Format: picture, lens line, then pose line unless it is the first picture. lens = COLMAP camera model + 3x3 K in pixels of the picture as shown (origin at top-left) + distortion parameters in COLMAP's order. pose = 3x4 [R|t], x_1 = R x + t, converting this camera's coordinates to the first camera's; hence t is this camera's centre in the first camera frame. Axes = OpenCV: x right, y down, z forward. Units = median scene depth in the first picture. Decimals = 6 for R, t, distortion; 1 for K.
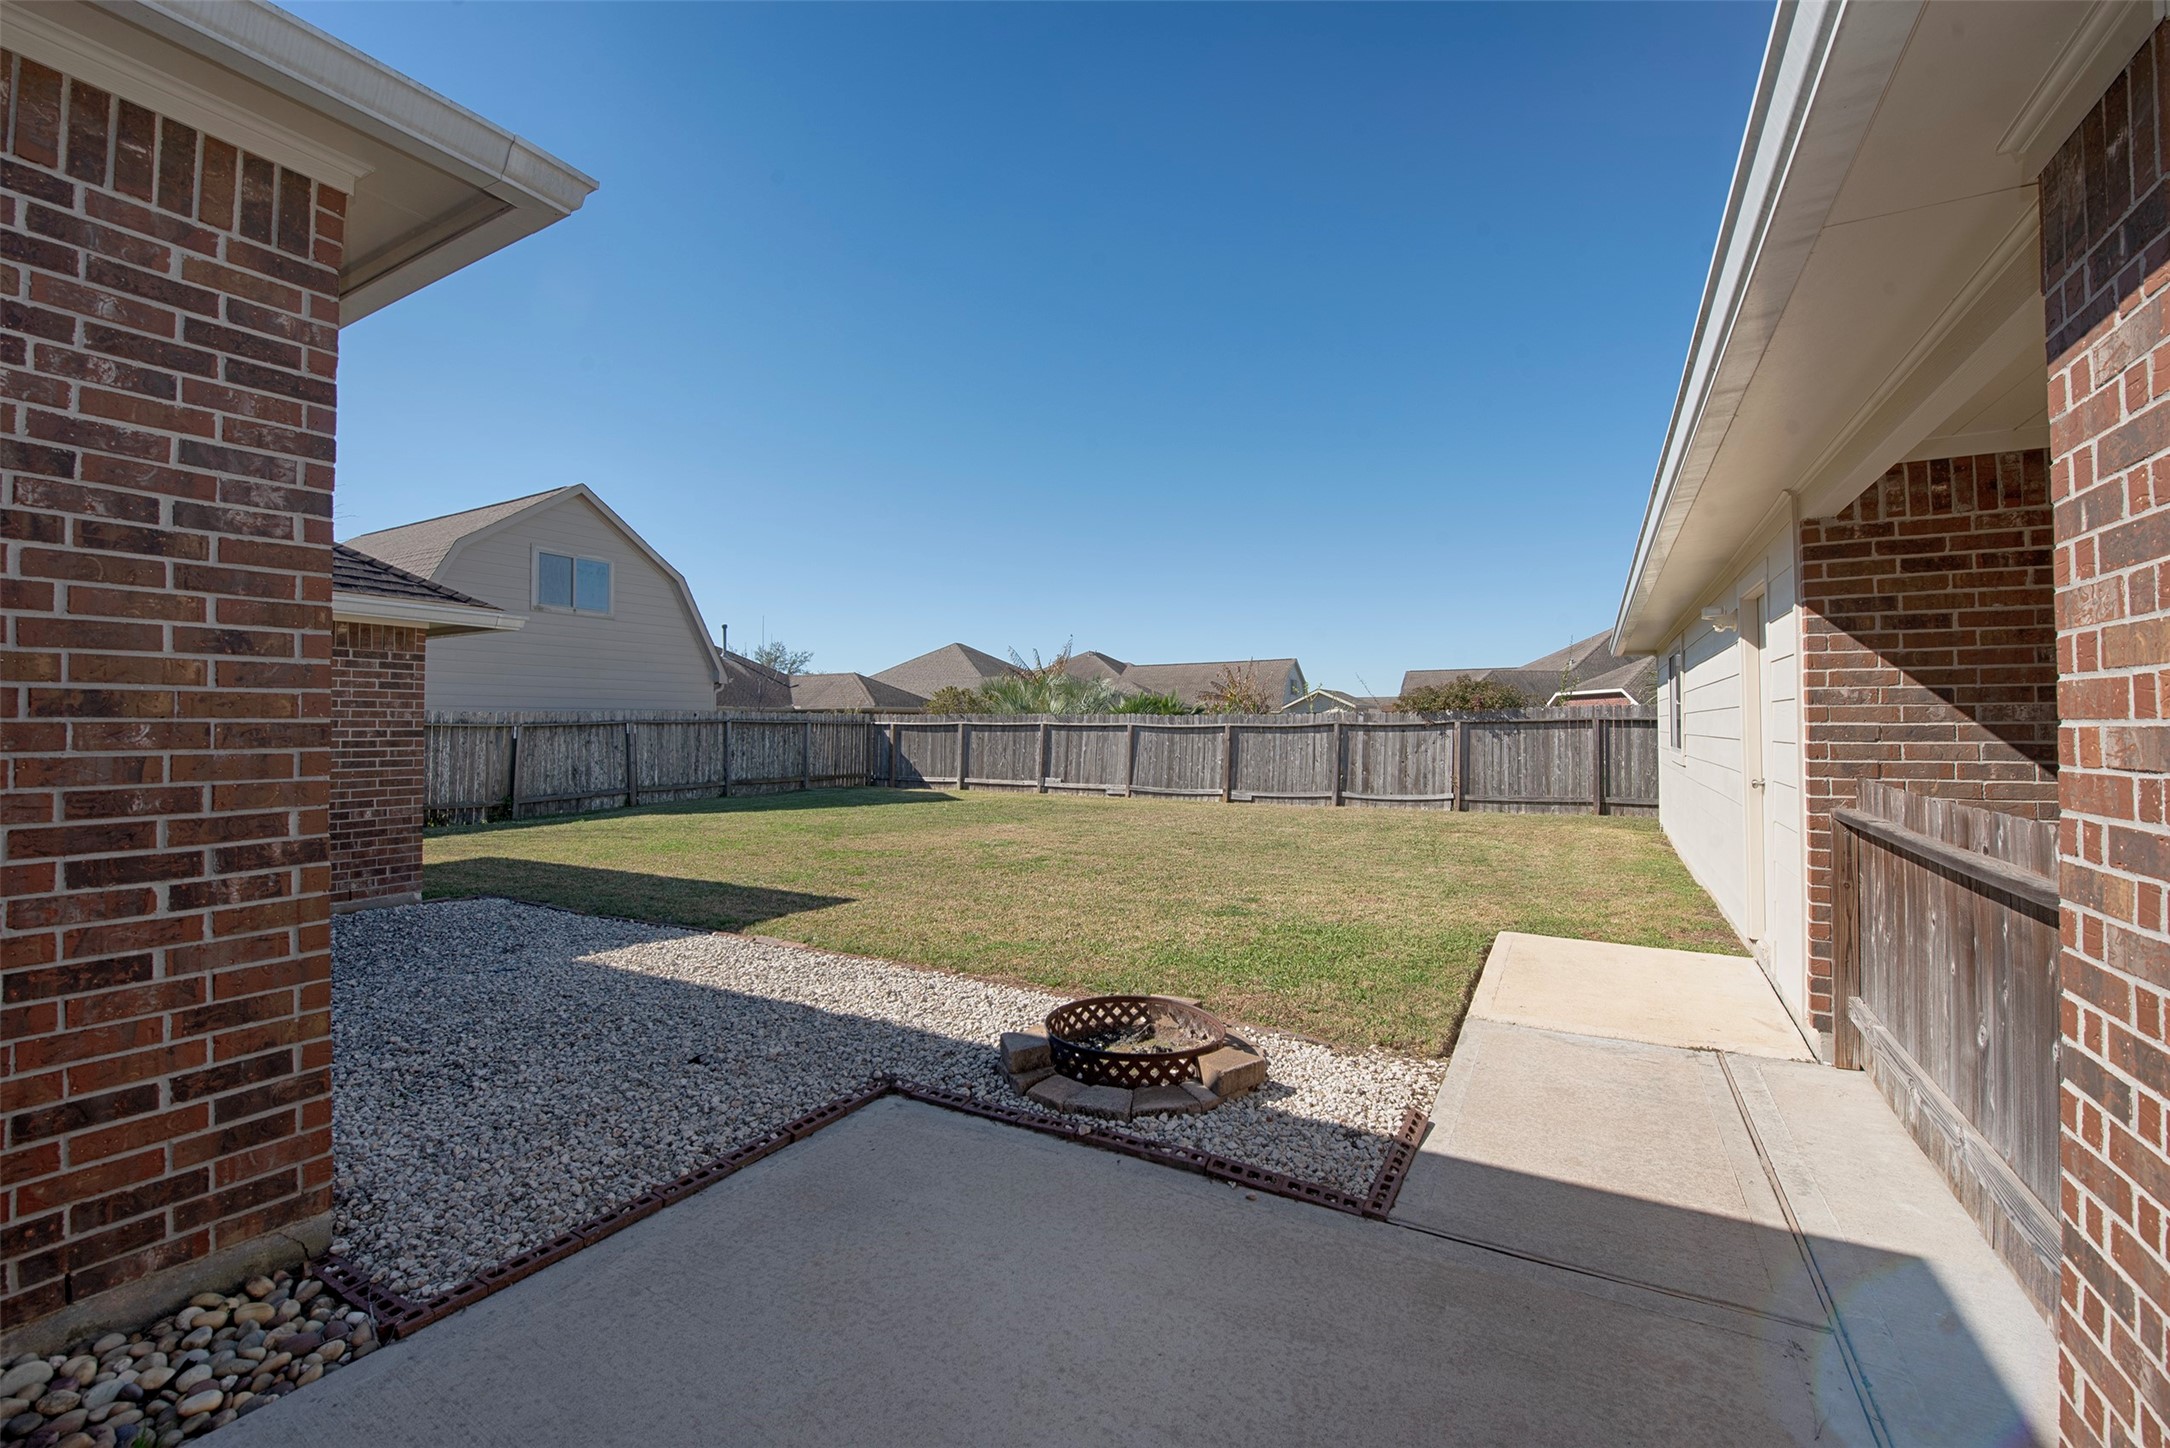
lens RADIAL K [[871.8, 0, 1116.3], [0, 871.8, 712.6], [0, 0, 1]] dist [-0.012786, -0.004803]
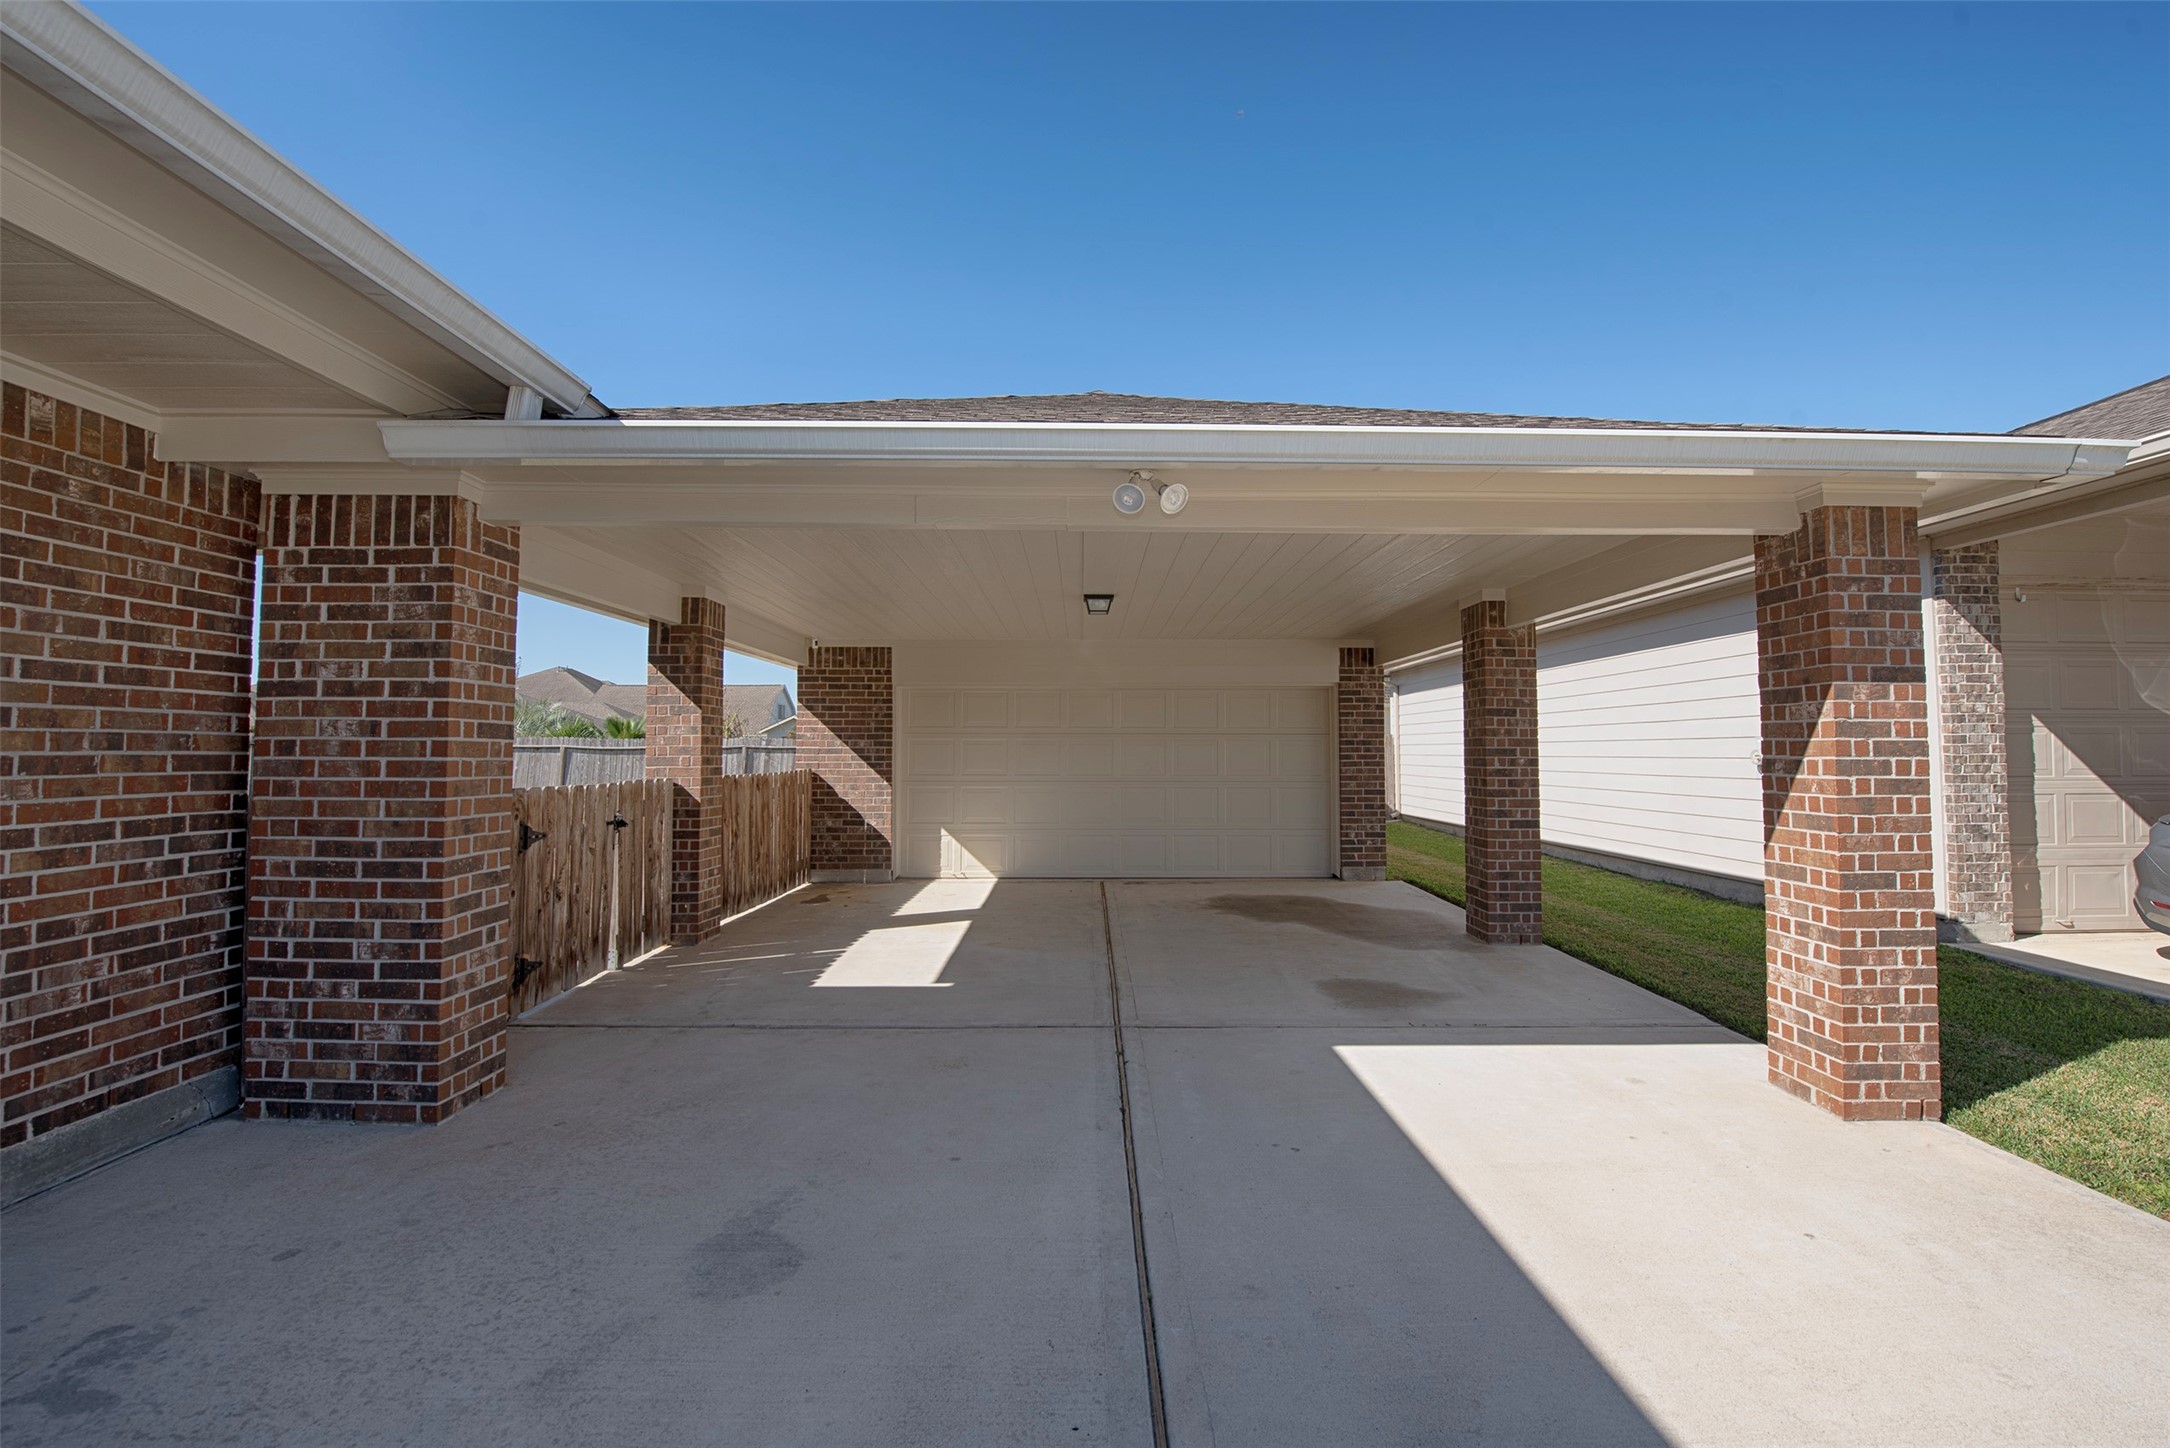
lens RADIAL K [[871.8, 0, 1116.3], [0, 871.8, 712.6], [0, 0, 1]] dist [-0.012786, -0.004803]
pose [[0.862667, 0.024677, 0.505170, 0.068719], [-0.011146, 0.999494, -0.029792, -0.004836], [-0.505650, 0.020070, 0.862505, -0.345053]]
